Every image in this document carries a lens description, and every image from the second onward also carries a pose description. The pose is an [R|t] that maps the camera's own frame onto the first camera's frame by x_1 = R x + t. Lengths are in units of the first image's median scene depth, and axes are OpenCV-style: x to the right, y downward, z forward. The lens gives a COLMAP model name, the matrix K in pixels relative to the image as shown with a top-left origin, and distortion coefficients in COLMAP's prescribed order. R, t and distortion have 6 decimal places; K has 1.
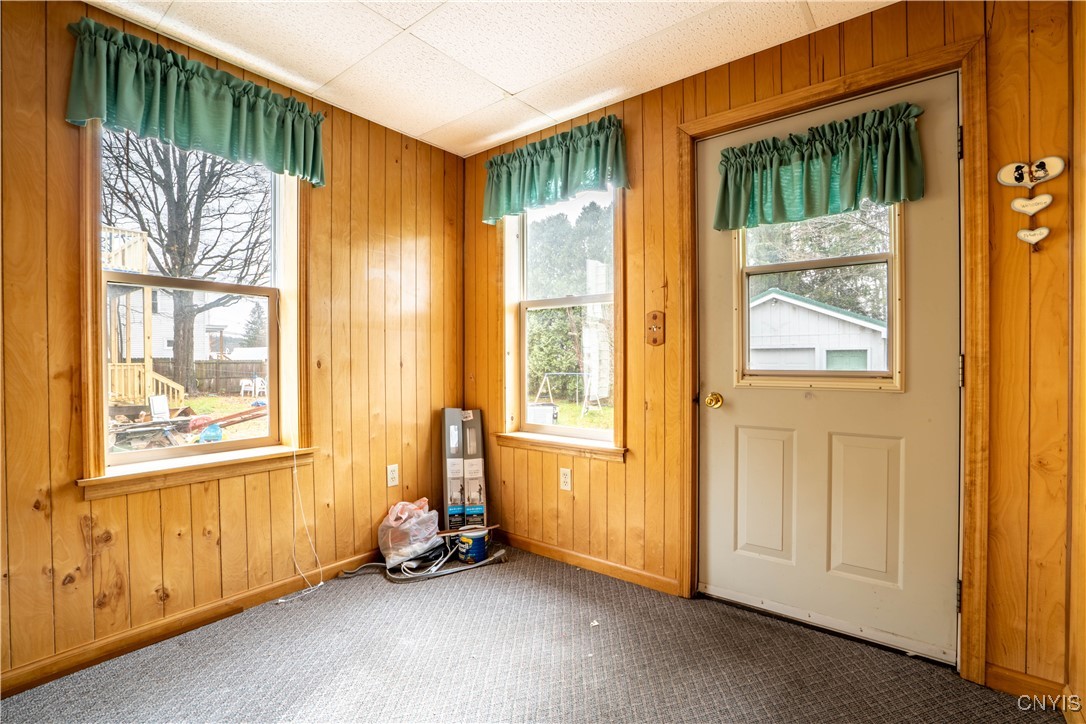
lens RADIAL K [[501.8, 0, 540.9], [0, 501.8, 362.5], [0, 0, 1]] dist [-0.063441, 0.023833]
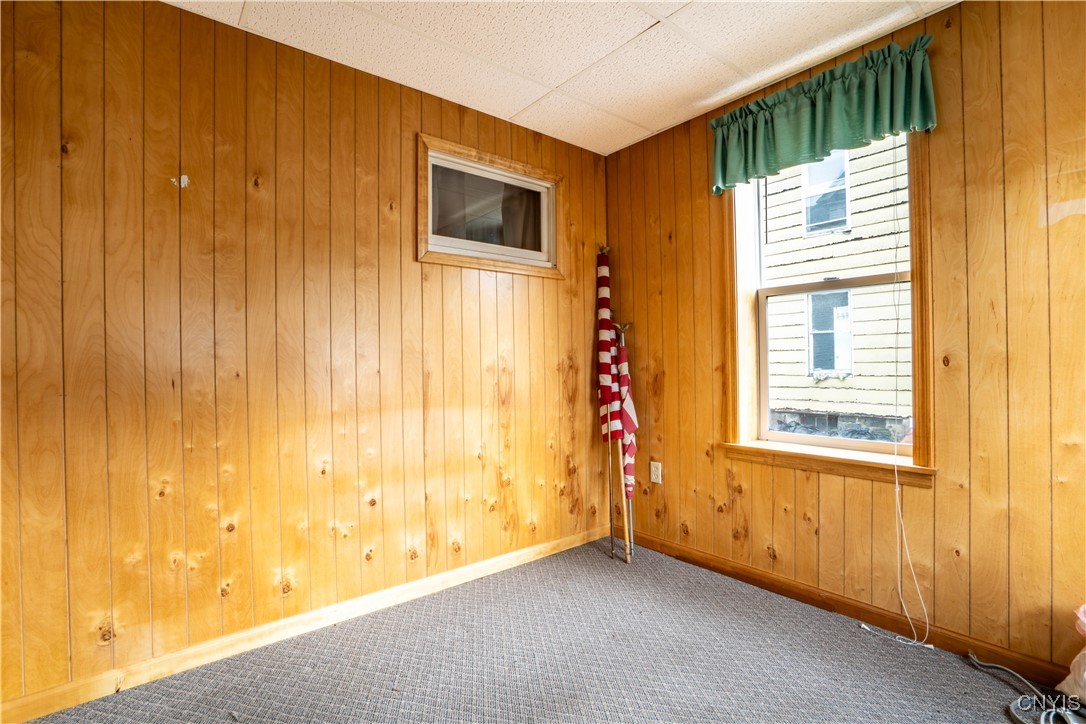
lens RADIAL K [[501.8, 0, 540.9], [0, 501.8, 362.5], [0, 0, 1]] dist [-0.063441, 0.023833]
pose [[-0.231280, 0.006941, -0.972863, 0.518518], [0.008579, 0.999950, 0.005094, -0.004223], [0.972850, -0.007168, -0.231328, 0.710632]]
